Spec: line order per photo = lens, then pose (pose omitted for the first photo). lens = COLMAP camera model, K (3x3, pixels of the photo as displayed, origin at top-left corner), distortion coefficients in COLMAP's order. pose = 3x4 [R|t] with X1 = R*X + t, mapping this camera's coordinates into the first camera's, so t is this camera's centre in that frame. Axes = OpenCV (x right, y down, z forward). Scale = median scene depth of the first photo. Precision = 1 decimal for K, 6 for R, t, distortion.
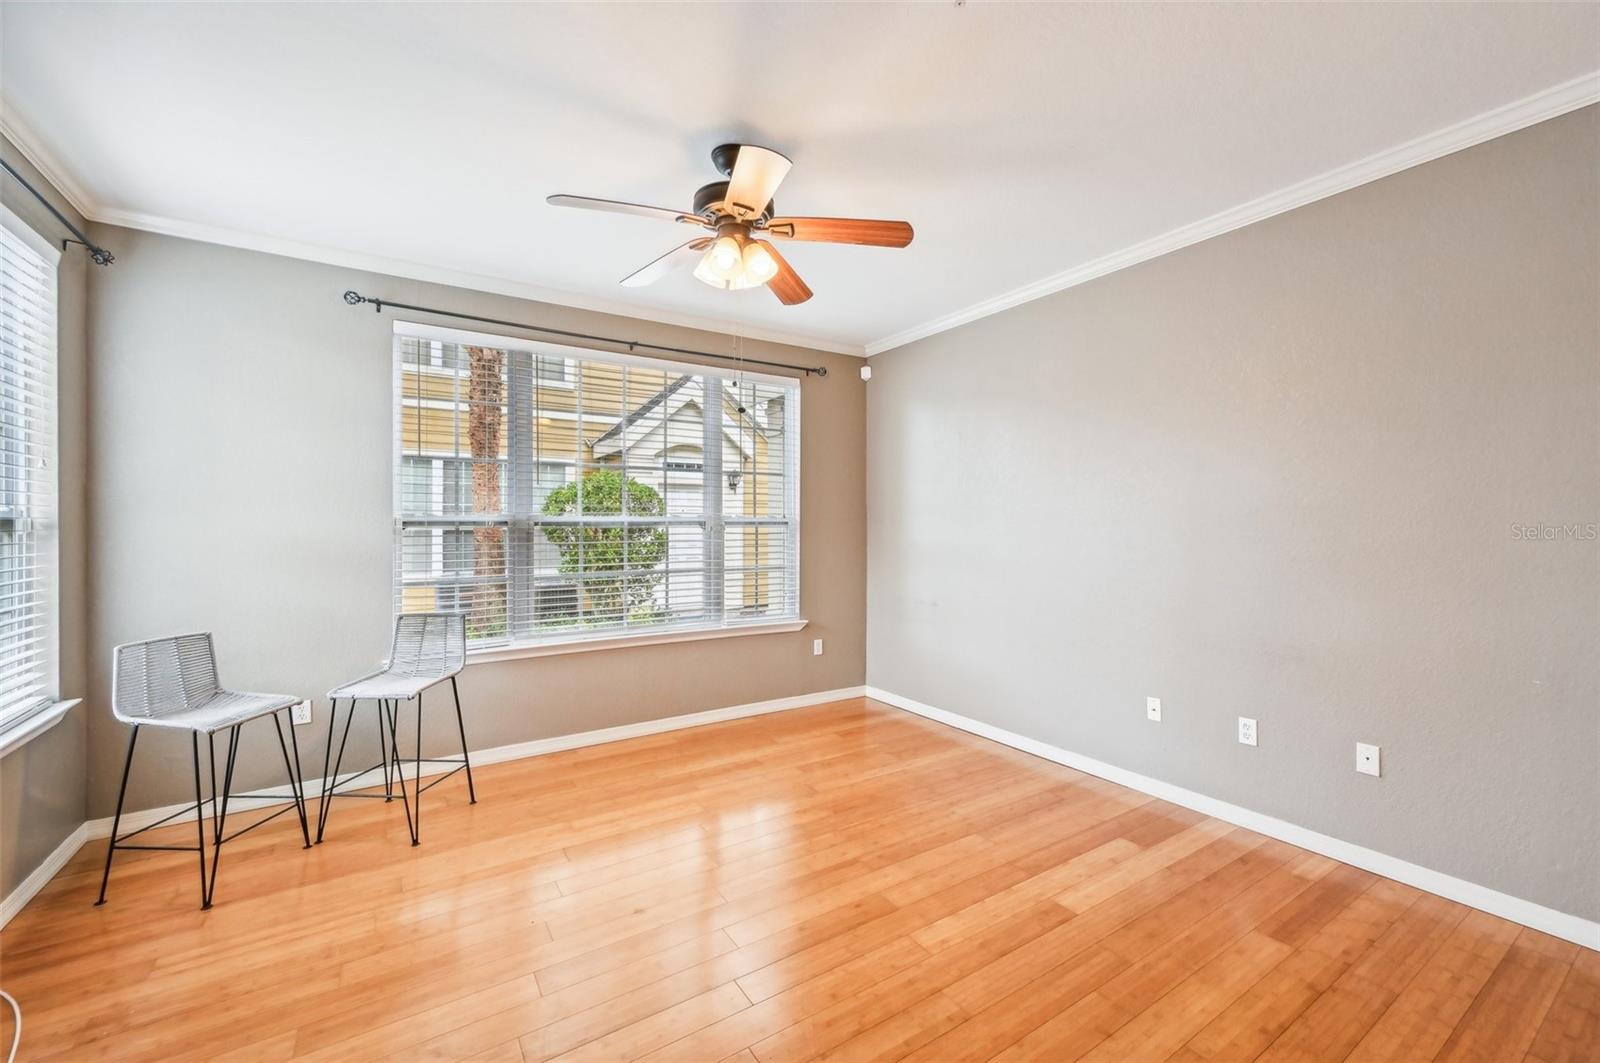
lens RADIAL K [[642.3, 0, 805.5], [0, 642.3, 532.2], [0, 0, 1]] dist [0.000382, -0.000012]
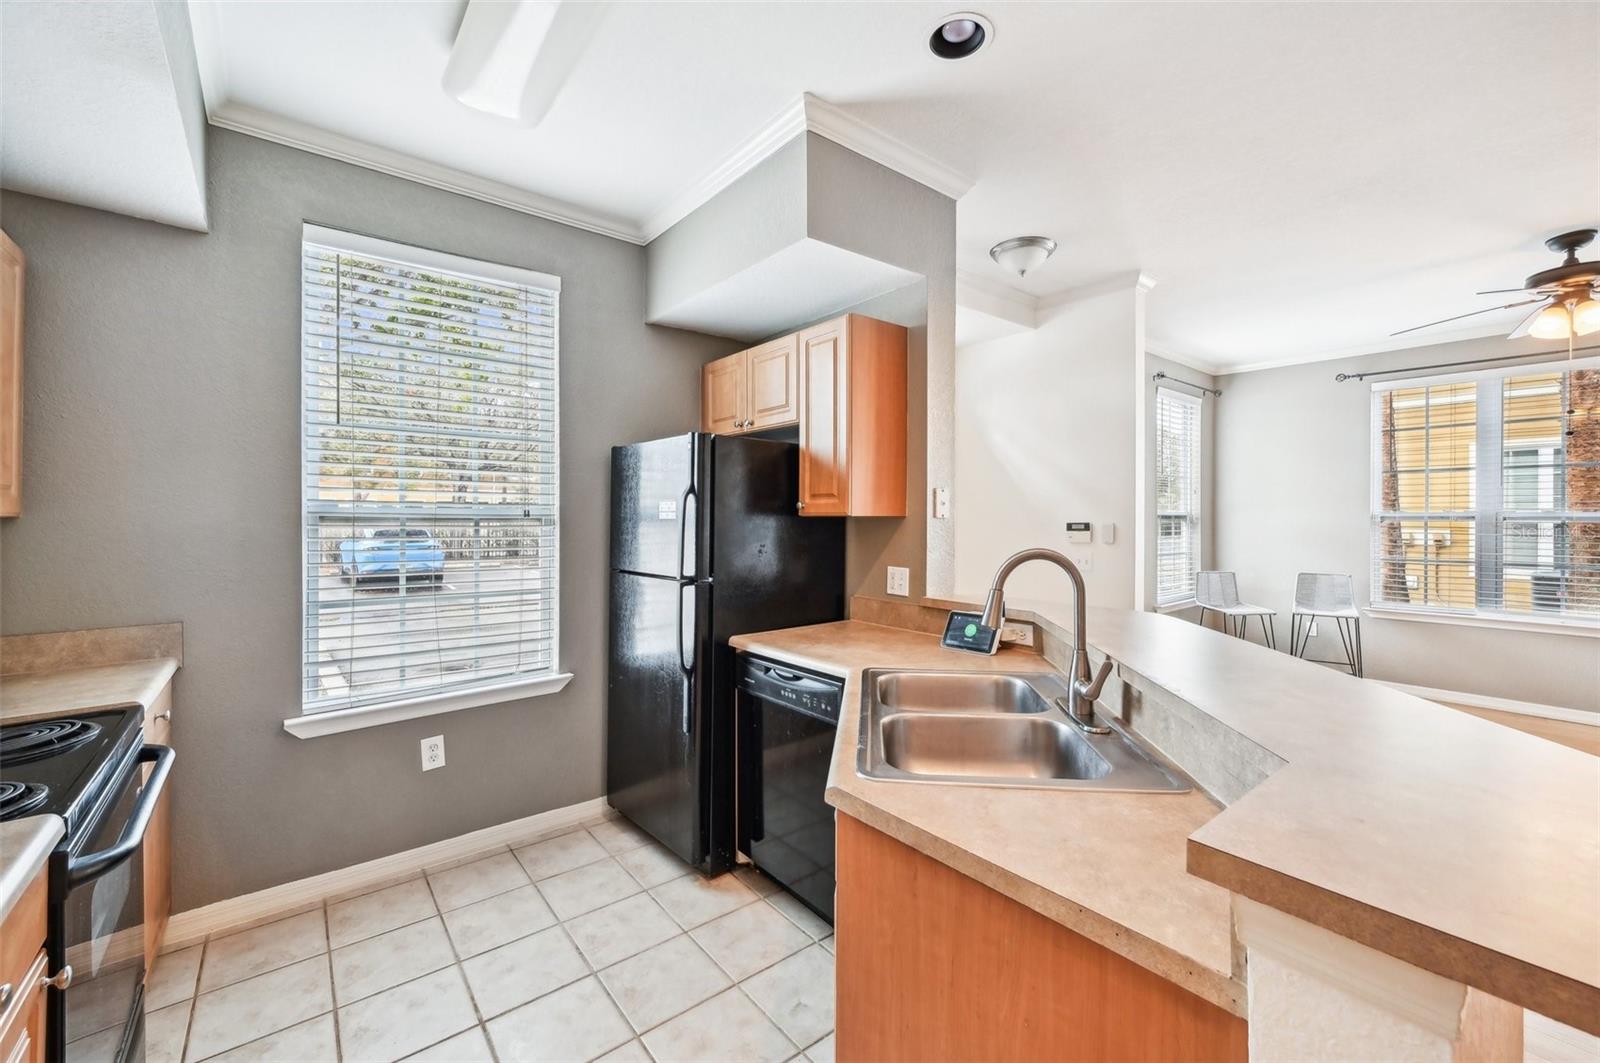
lens RADIAL K [[650.7, 0, 799.2], [0, 650.7, 518.3], [0, 0, 1]] dist [0.001771, 0.000179]
pose [[0.100853, 0.006086, -0.994883, 0.705956], [-0.012823, 0.999906, 0.004816, -0.003242], [0.994819, 0.012272, 0.100922, -0.459682]]
